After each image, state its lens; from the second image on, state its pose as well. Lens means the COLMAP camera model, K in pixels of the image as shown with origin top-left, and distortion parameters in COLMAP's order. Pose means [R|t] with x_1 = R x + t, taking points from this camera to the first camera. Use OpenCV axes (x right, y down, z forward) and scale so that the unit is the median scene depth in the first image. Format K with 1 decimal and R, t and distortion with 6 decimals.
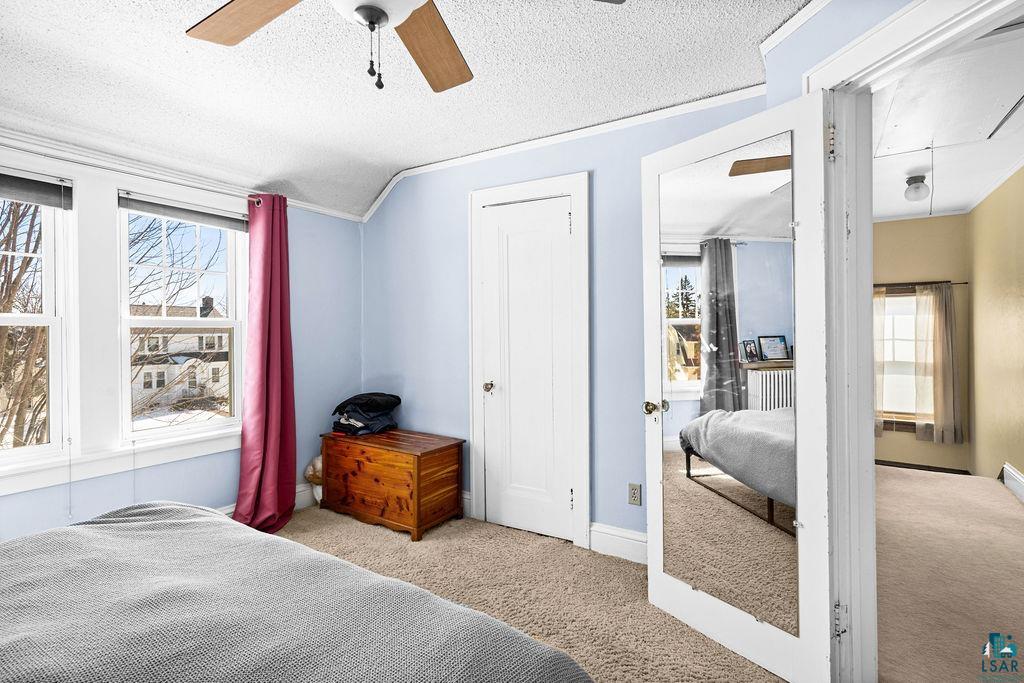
lens RADIAL K [[494.9, 0, 511.8], [0, 494.9, 324.2], [0, 0, 1]] dist [-0.000588, -0.000064]
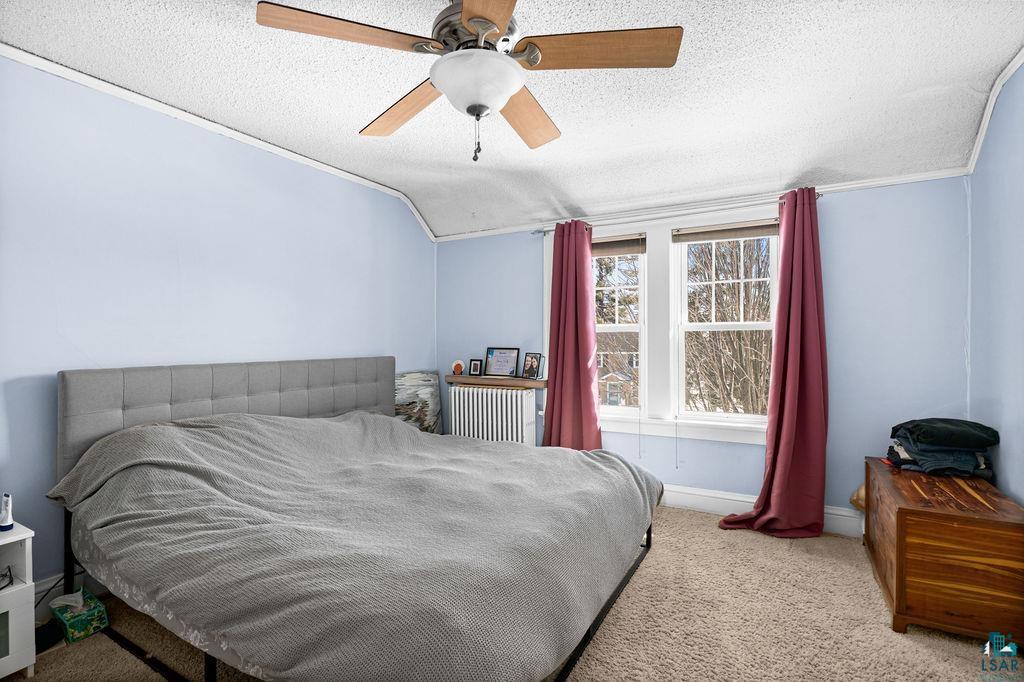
lens RADIAL K [[492.7, 0, 512.0], [0, 492.7, 341.0], [0, 0, 1]] dist [0.000872, 0.000266]
pose [[0.055211, 0.007374, -0.998447, 0.439655], [0.022914, 0.999700, 0.008650, 0.008486], [0.998212, -0.023356, 0.055026, 0.396098]]
